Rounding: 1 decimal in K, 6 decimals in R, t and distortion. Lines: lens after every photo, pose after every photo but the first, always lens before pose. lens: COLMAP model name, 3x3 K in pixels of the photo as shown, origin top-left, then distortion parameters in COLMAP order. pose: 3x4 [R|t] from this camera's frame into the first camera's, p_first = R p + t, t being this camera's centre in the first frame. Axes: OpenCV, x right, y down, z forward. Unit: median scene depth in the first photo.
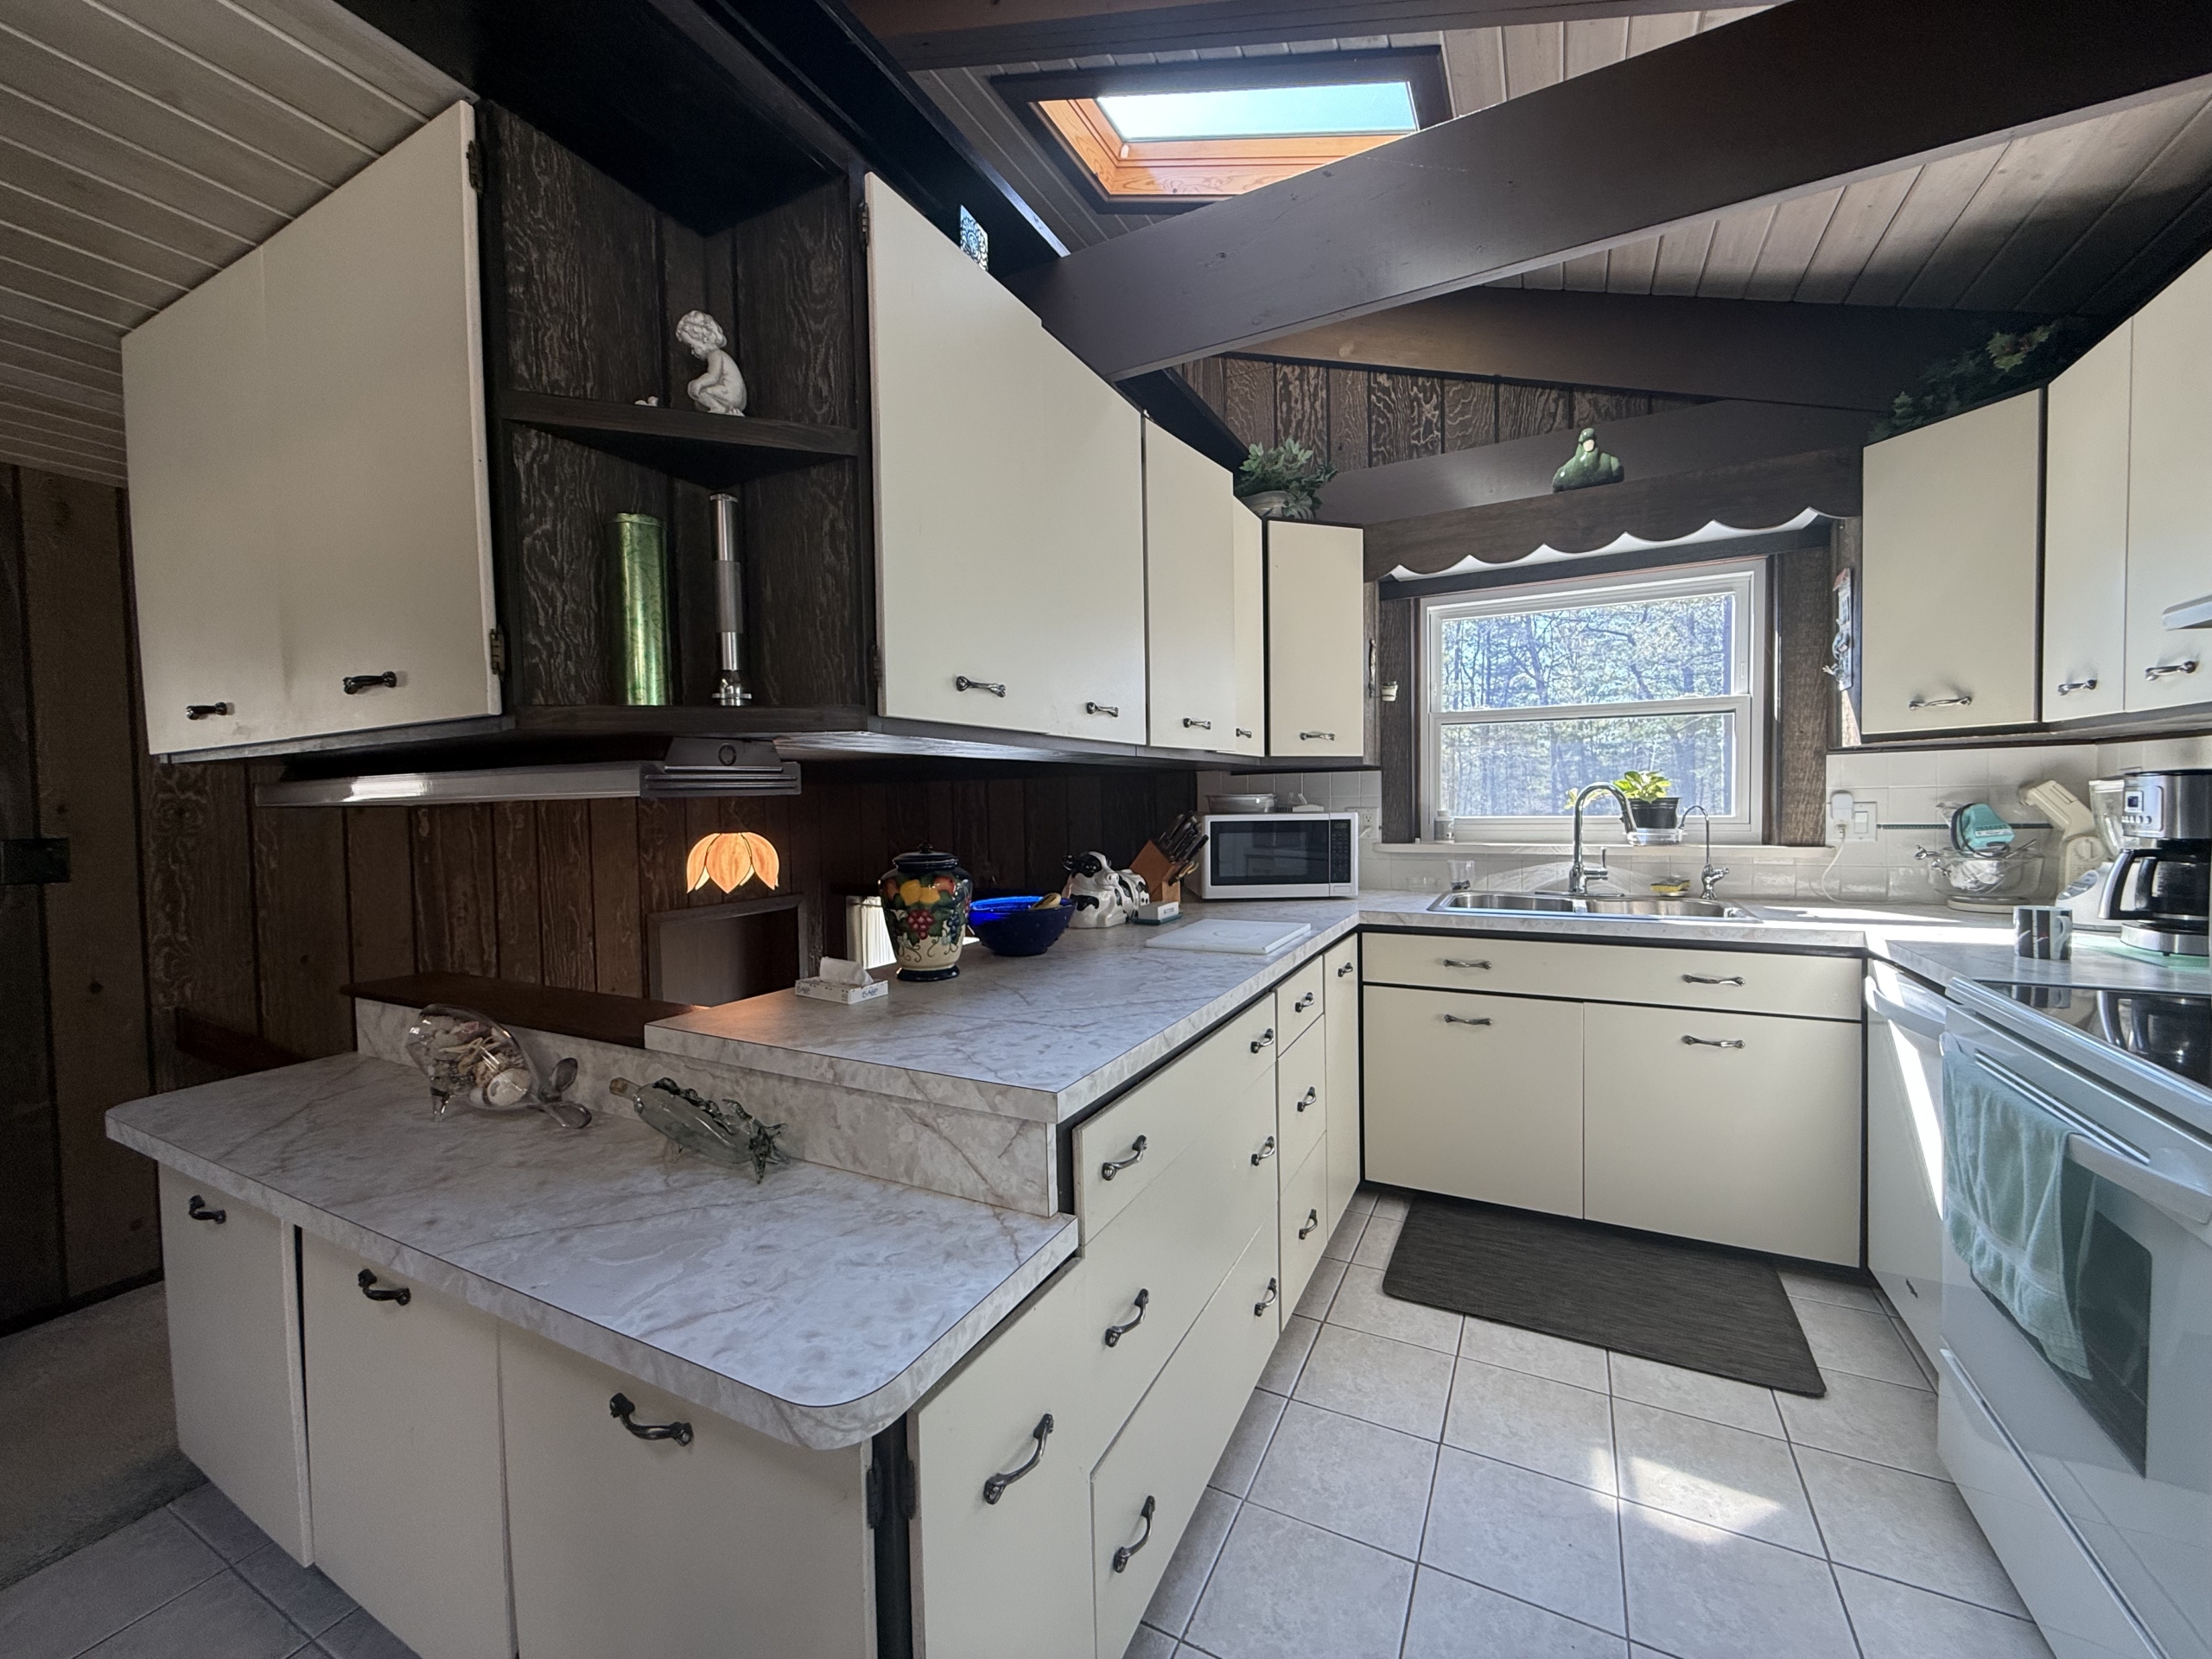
lens RADIAL K [[880.6, 0, 1100.1], [0, 880.6, 830.3], [0, 0, 1]] dist [-0.000539, 0.000117]
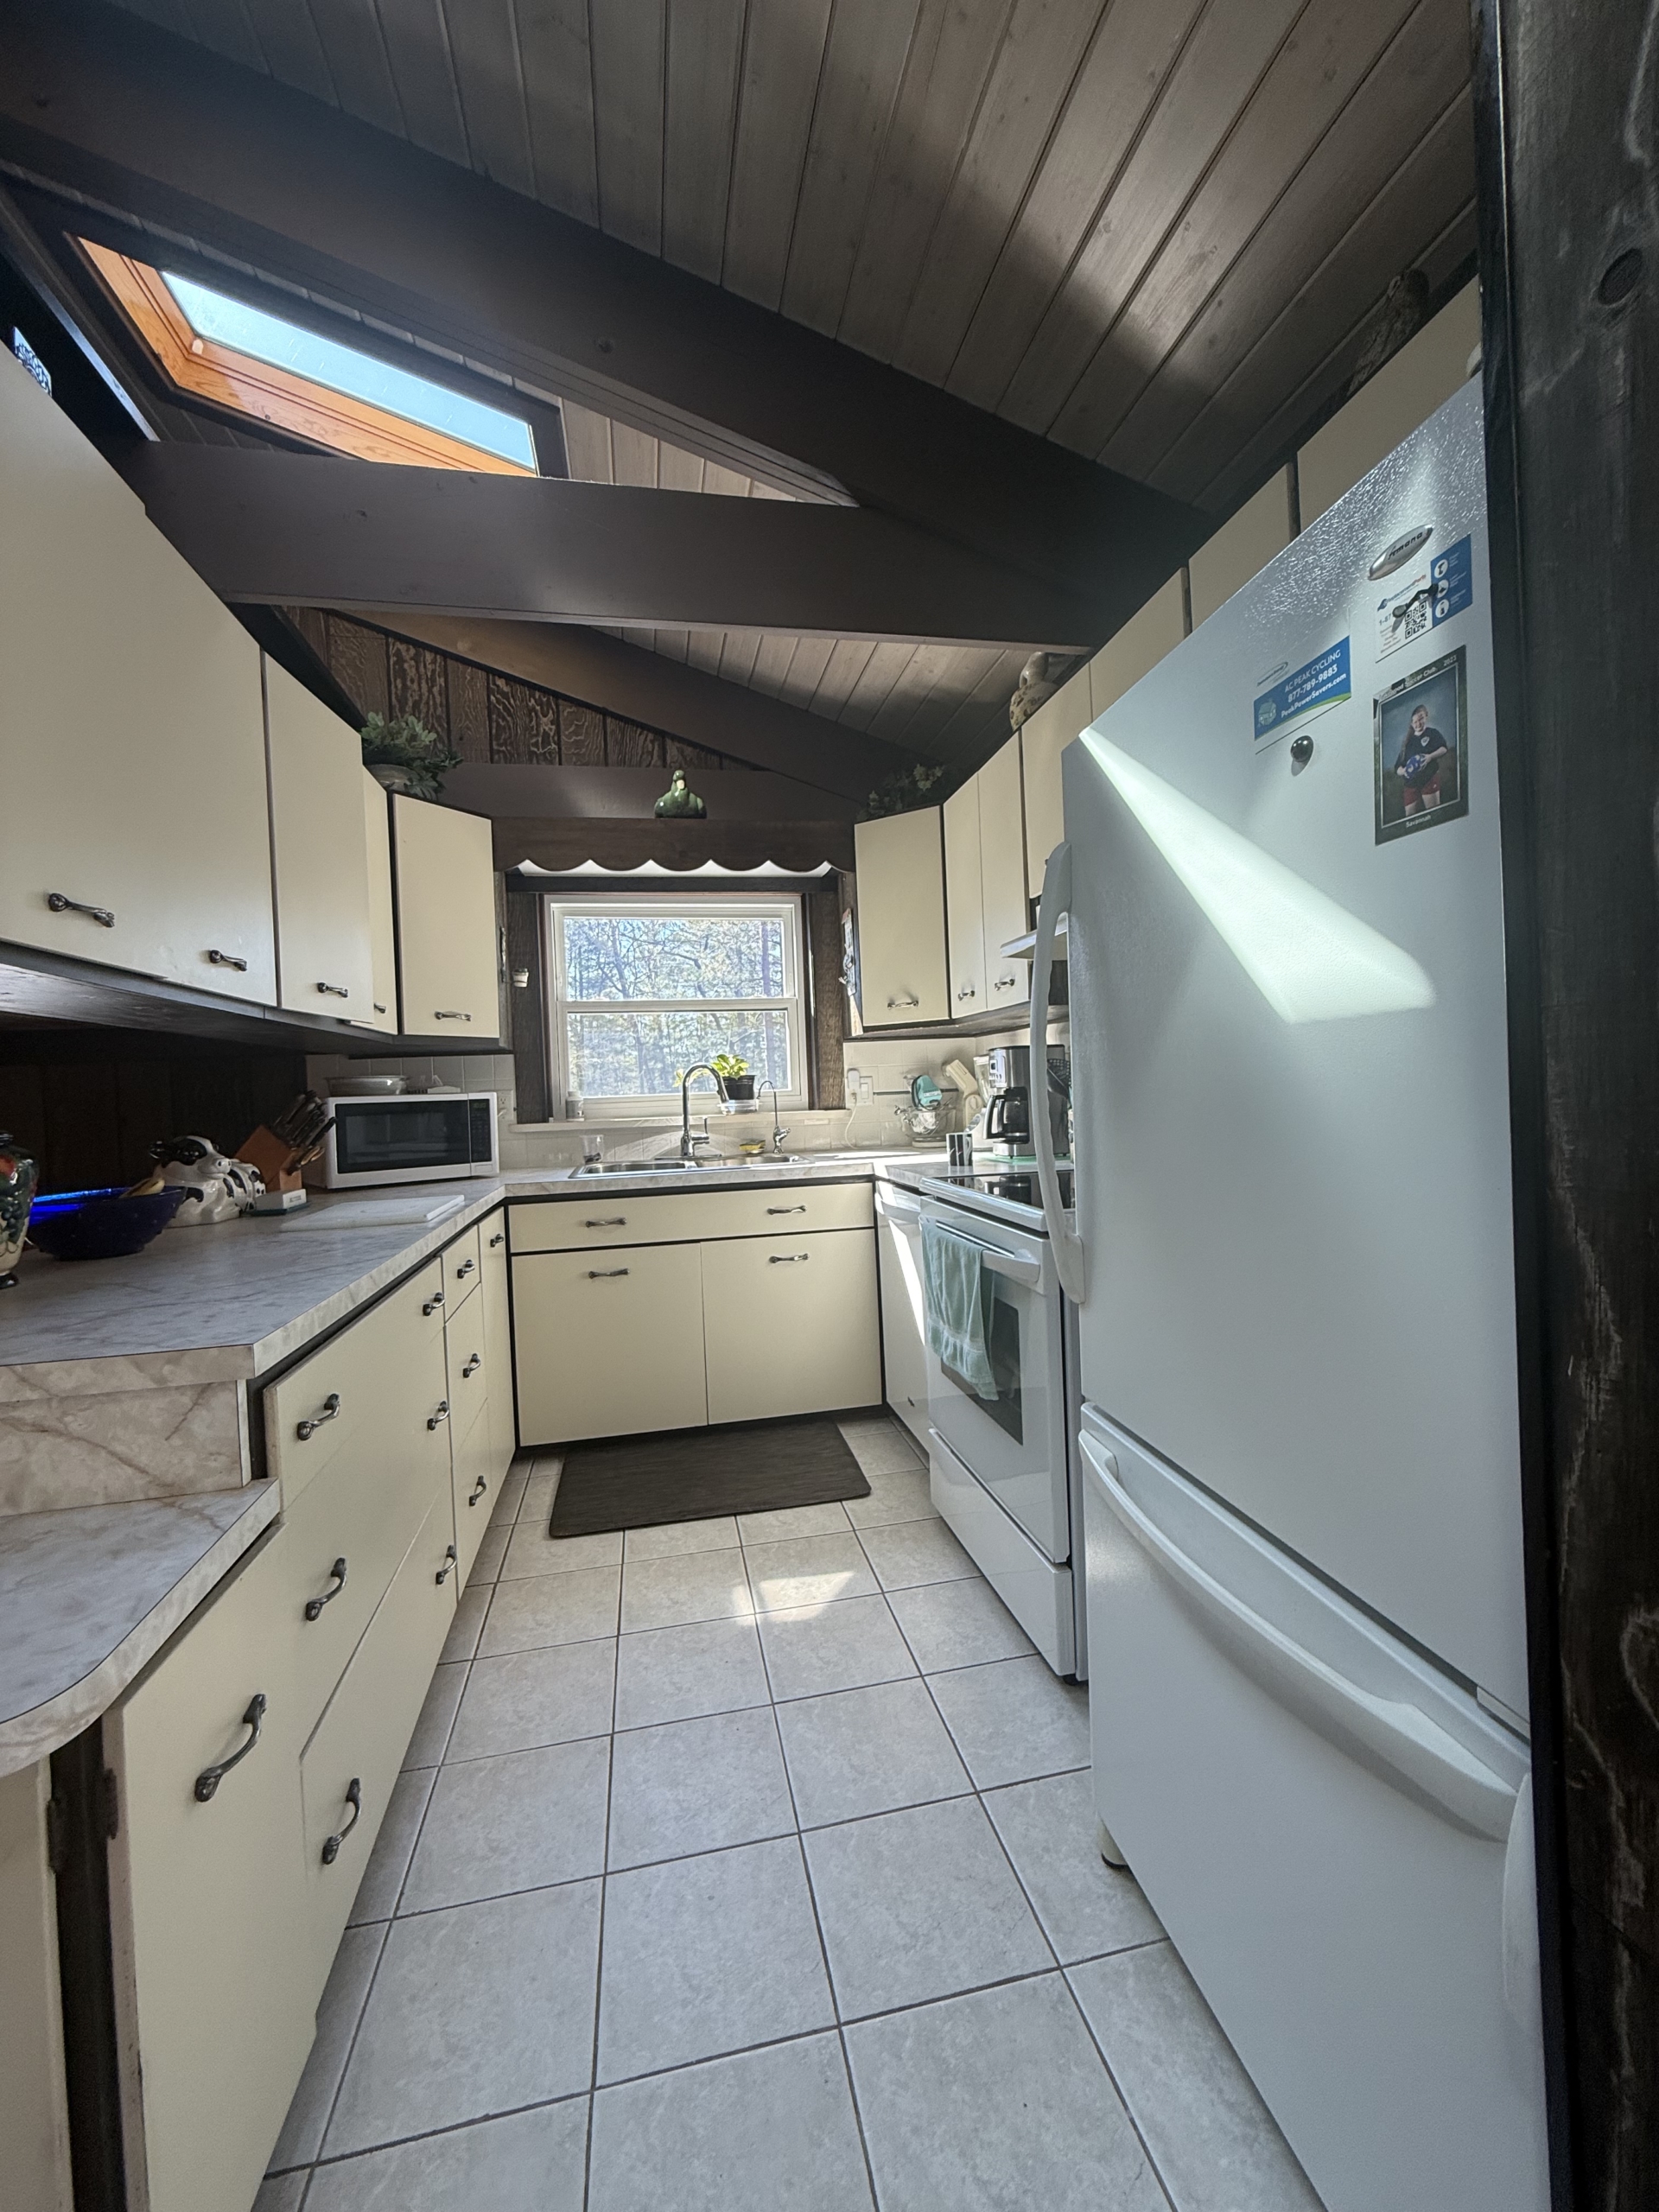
lens RADIAL K [[880.6, 0, 828.6], [0, 880.6, 1099.0], [0, 0, 1]] dist [-0.000539, 0.000117]
pose [[0.773399, -0.020379, 0.633592, -0.070462], [0.048693, 0.998440, -0.027323, 0.042120], [-0.632047, 0.051983, 0.773185, -0.047497]]
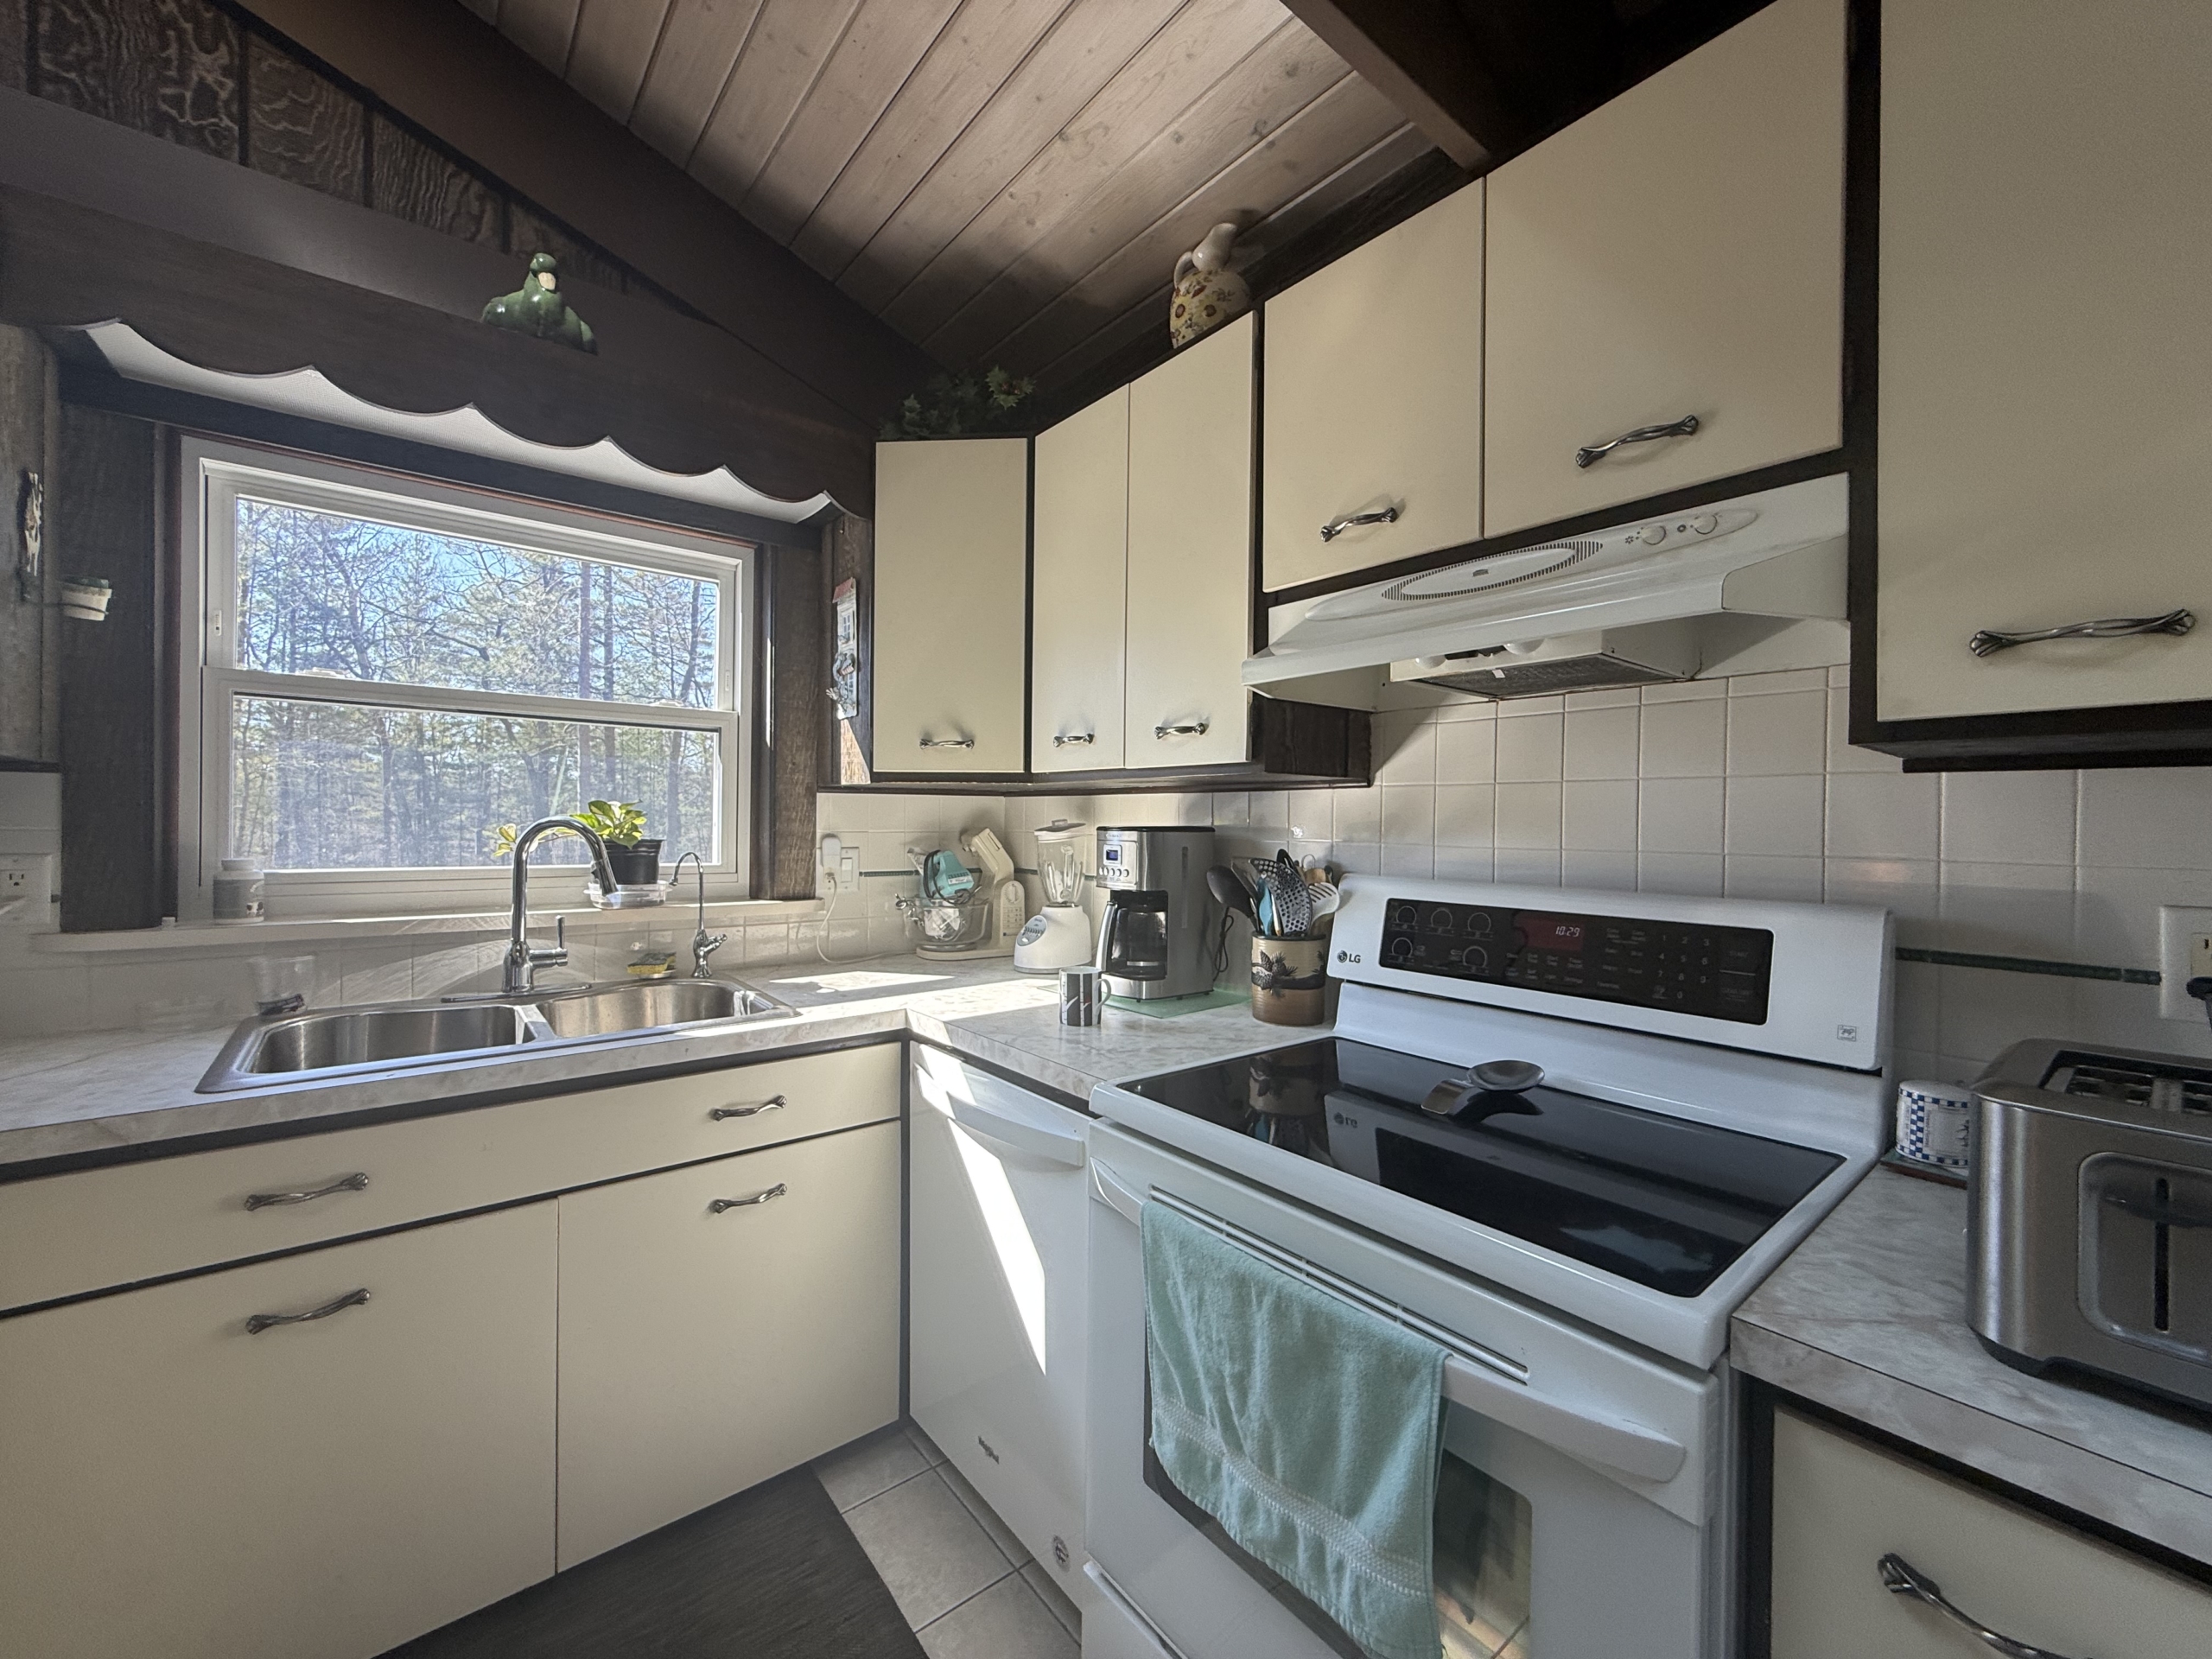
lens RADIAL K [[880.6, 0, 1100.1], [0, 880.6, 830.3], [0, 0, 1]] dist [-0.000539, 0.000117]
pose [[0.399472, 0.014763, 0.916626, 0.156946], [0.012245, 0.999695, -0.021438, -0.028980], [-0.916664, 0.019788, 0.399170, 0.436137]]
